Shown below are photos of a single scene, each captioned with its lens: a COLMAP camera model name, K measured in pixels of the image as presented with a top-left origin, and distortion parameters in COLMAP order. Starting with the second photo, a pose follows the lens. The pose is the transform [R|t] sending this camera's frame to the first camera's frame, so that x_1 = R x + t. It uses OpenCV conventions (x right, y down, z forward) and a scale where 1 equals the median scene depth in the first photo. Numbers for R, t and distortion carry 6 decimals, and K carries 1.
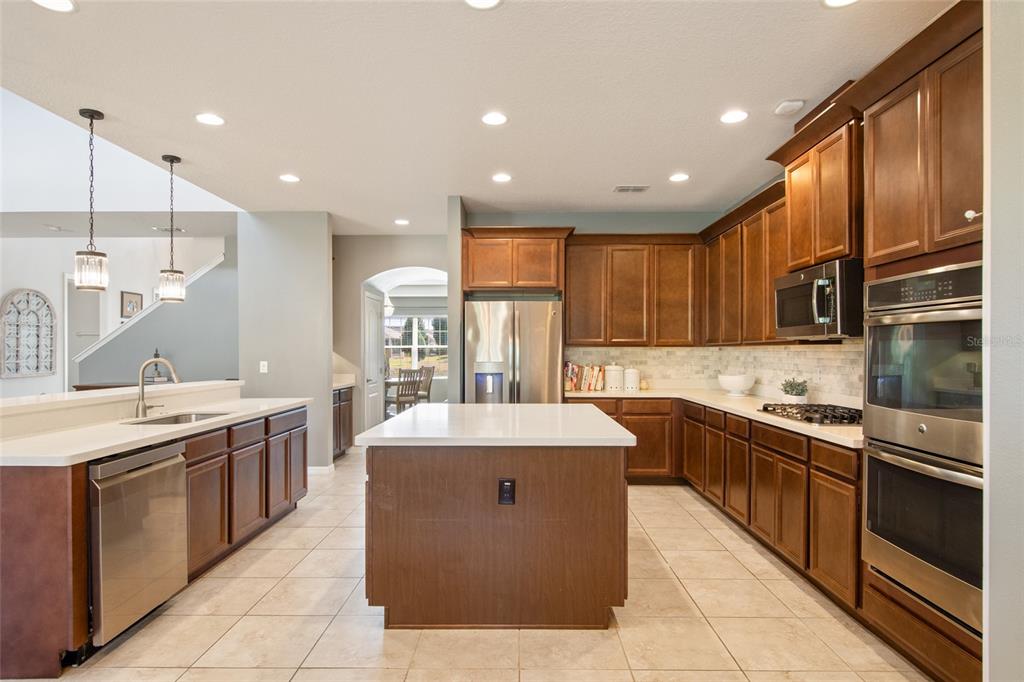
lens RADIAL K [[560.1, 0, 509.7], [0, 560.1, 350.6], [0, 0, 1]] dist [0.004074, -0.001192]
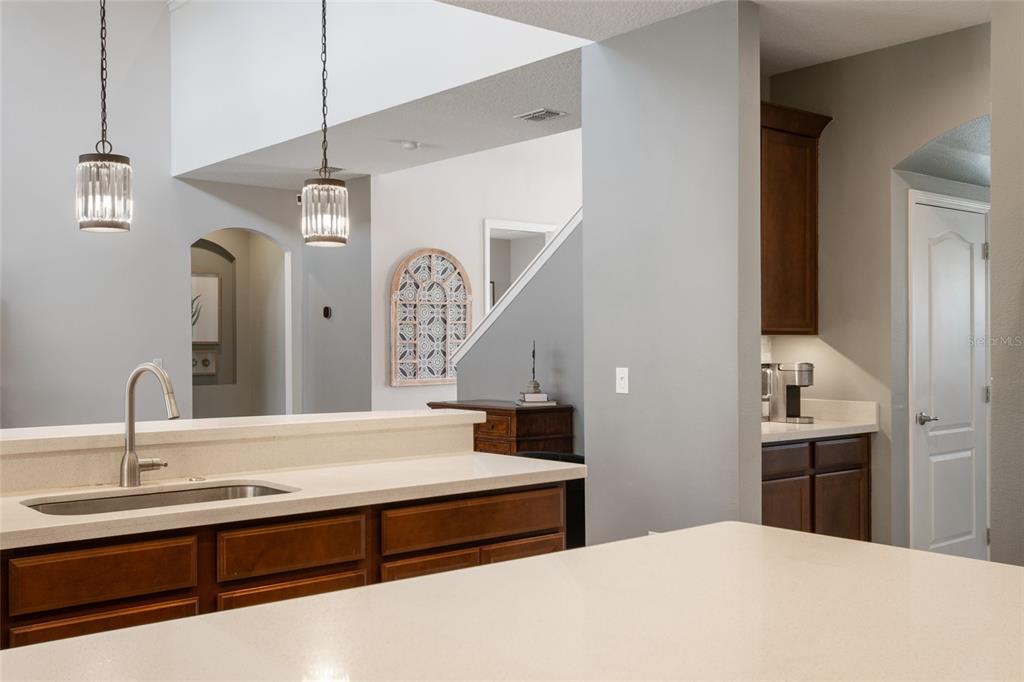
lens RADIAL K [[1029.5, 0, 513.7], [0, 1029.5, 348.4], [0, 0, 1]] dist [0.051279, 0.000000]
pose [[0.655320, 0.000783, -0.755351, 0.143116], [0.004152, 0.999981, 0.004638, -0.000618], [0.755340, -0.006175, 0.655304, 0.434626]]
